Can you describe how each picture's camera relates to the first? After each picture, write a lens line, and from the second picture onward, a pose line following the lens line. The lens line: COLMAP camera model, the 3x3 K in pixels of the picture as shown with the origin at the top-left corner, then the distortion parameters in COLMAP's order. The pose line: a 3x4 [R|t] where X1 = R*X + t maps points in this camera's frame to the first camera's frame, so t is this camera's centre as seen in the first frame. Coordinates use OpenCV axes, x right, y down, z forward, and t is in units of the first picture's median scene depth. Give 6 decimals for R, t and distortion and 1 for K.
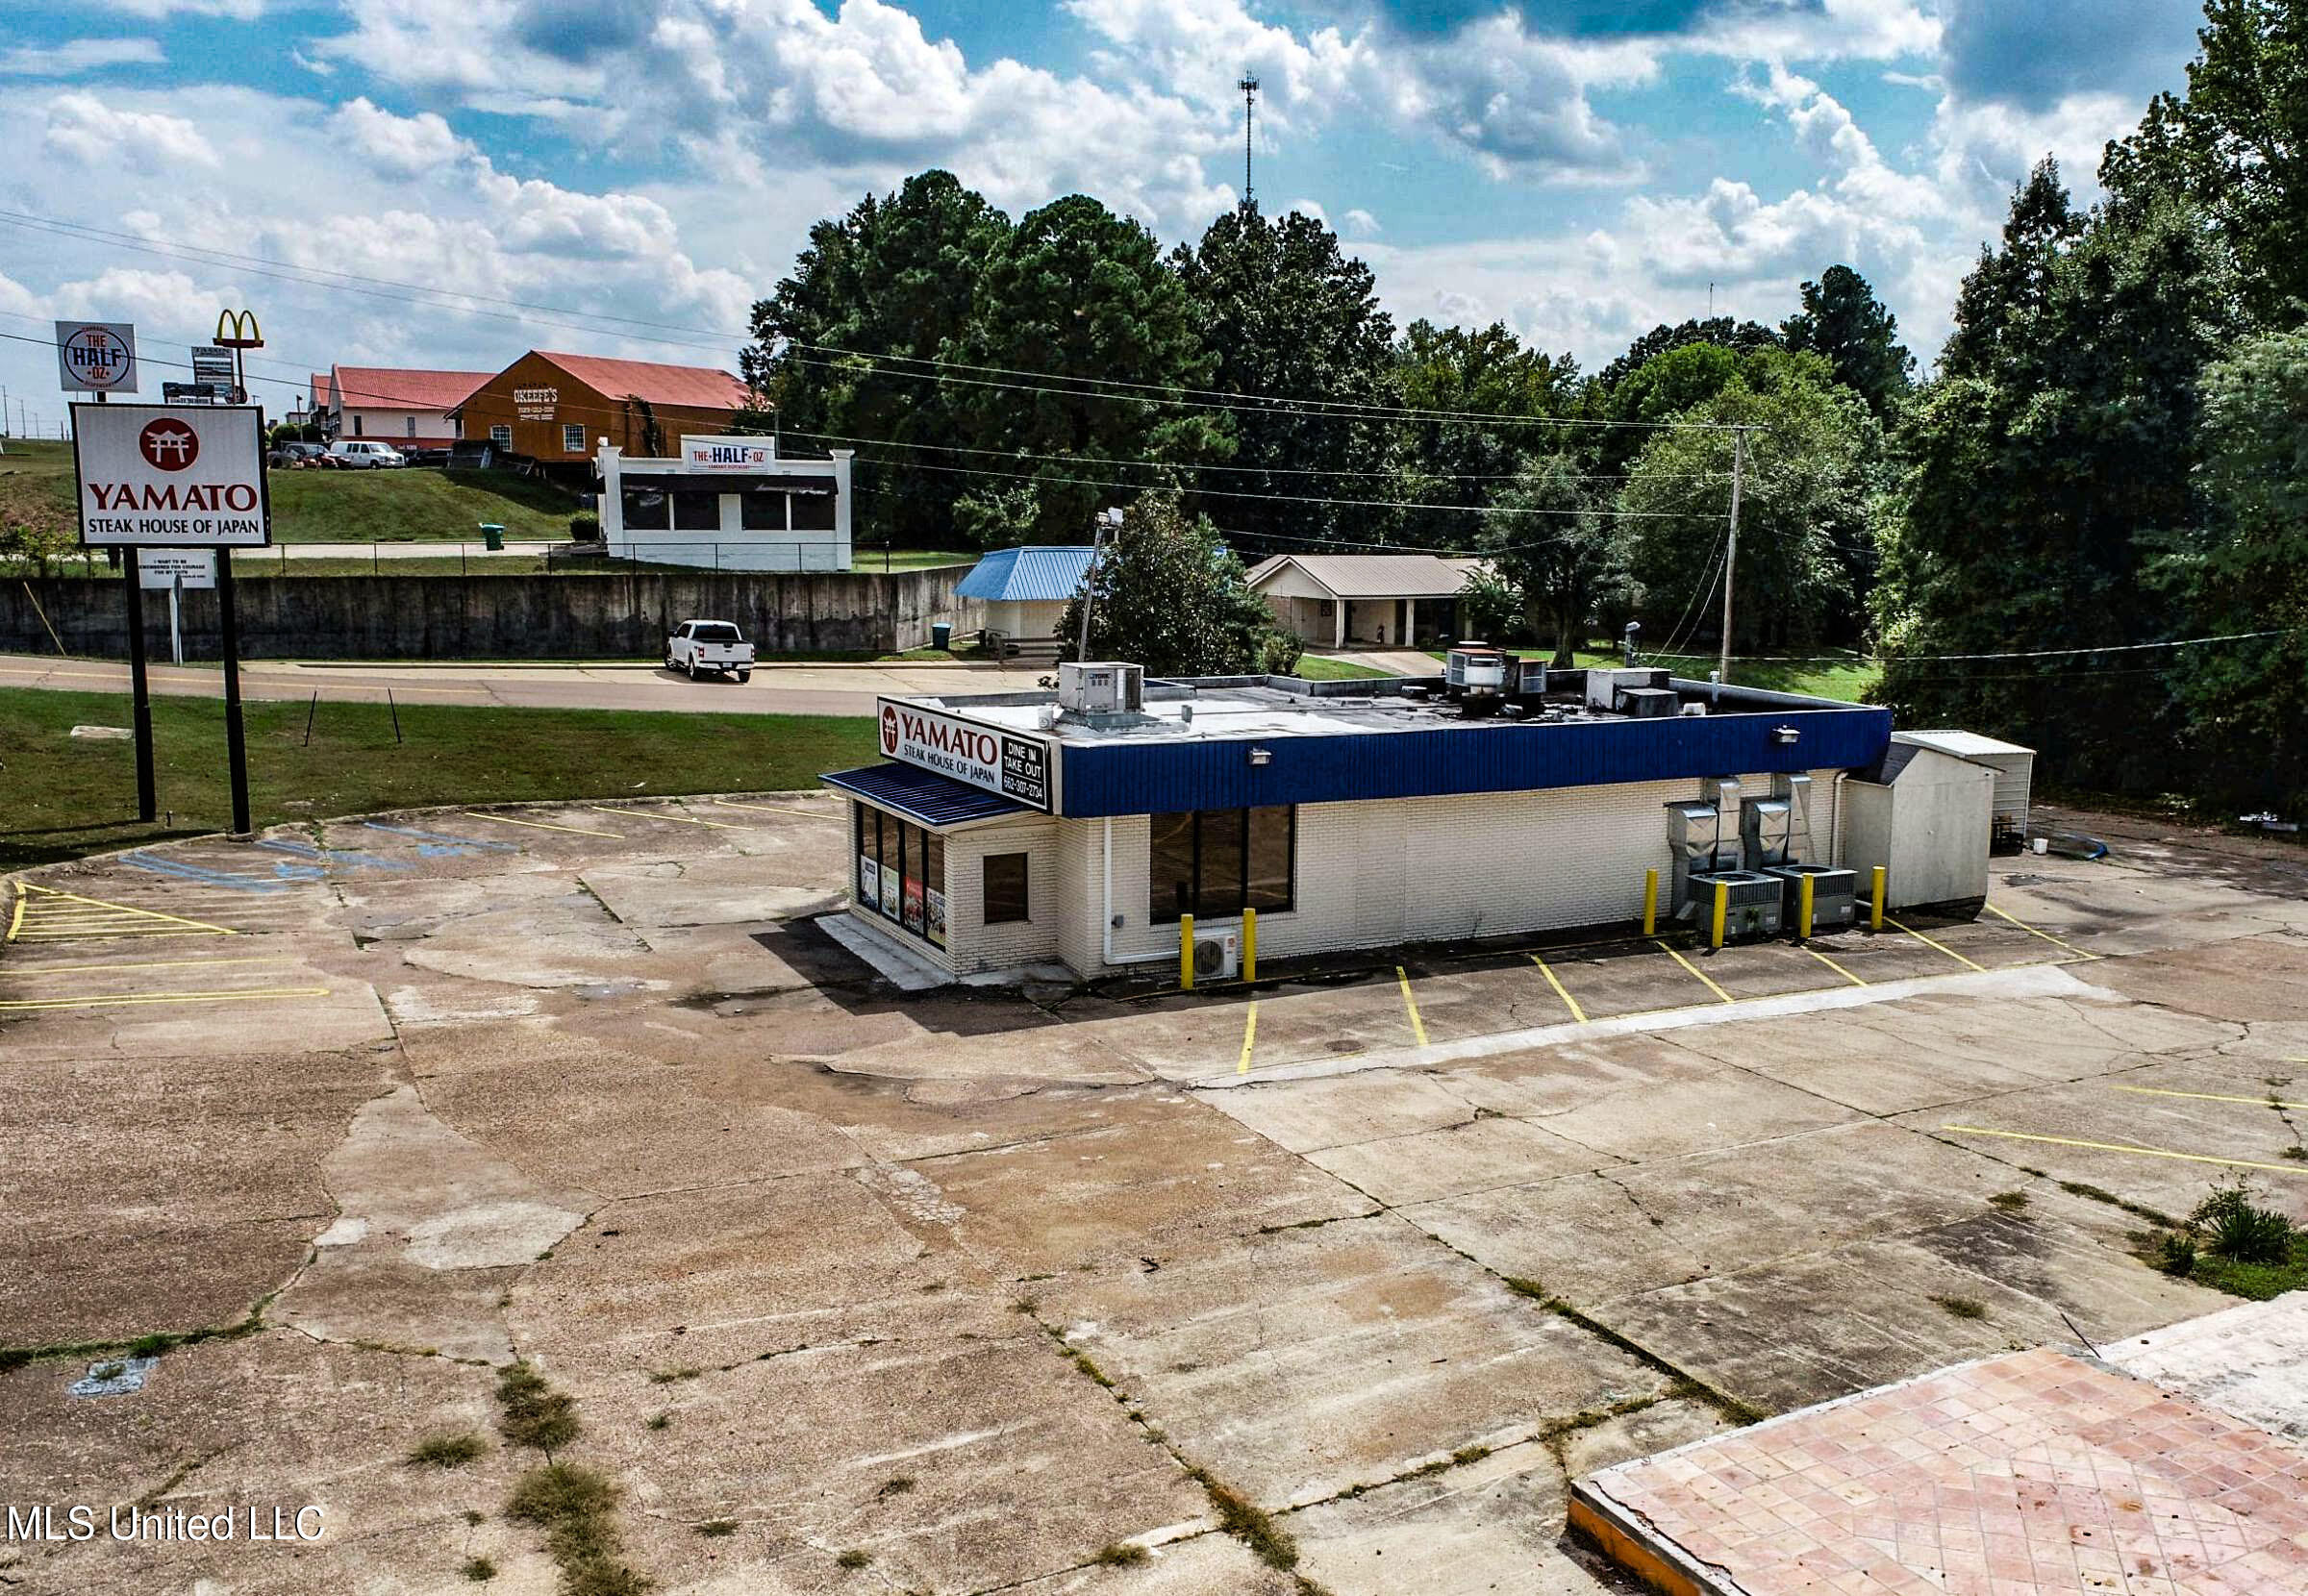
lens RADIAL K [[1907.5, 0, 1244.7], [0, 1907.5, 798.9], [0, 0, 1]] dist [-0.004567, 0.004711]
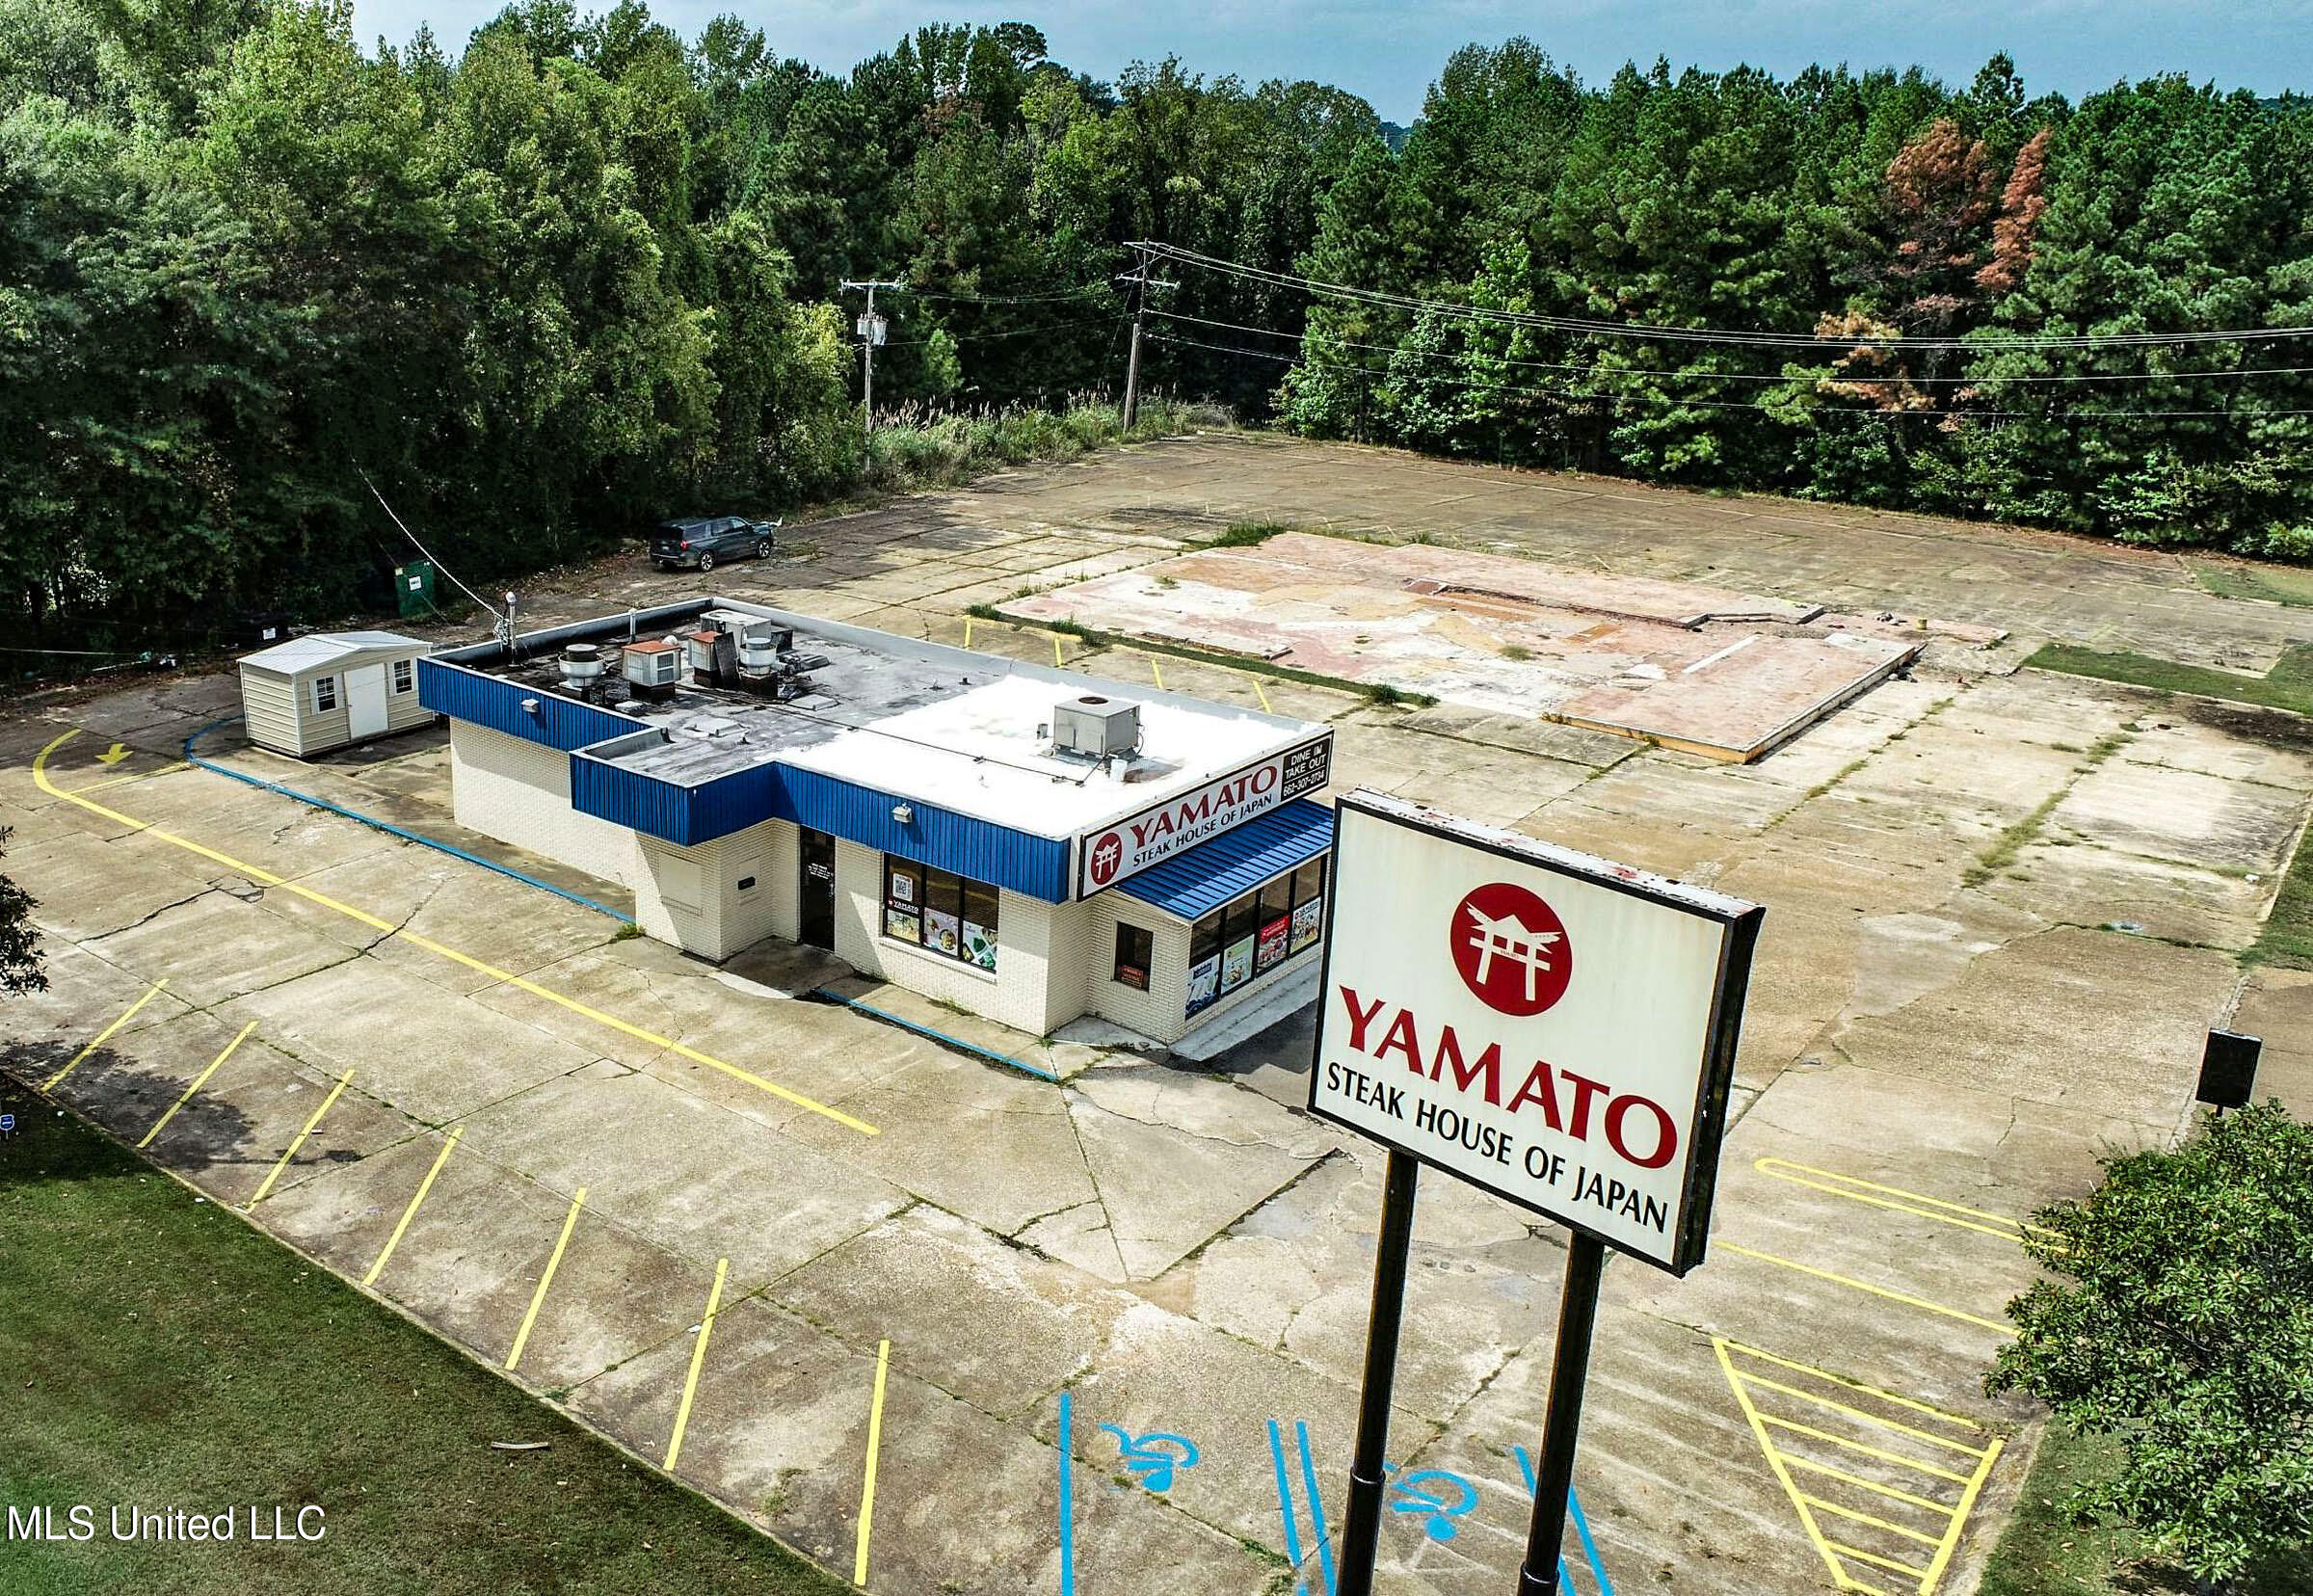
lens RADIAL K [[1983.3, 0, 835.1], [0, 1983.3, 783.1], [0, 0, 1]] dist [-0.006487, 0.001547]
pose [[-0.337659, -0.302490, 0.891340, -0.989817], [0.126152, 0.923869, 0.361319, -0.433335], [-0.932777, 0.234447, -0.273792, 1.413734]]
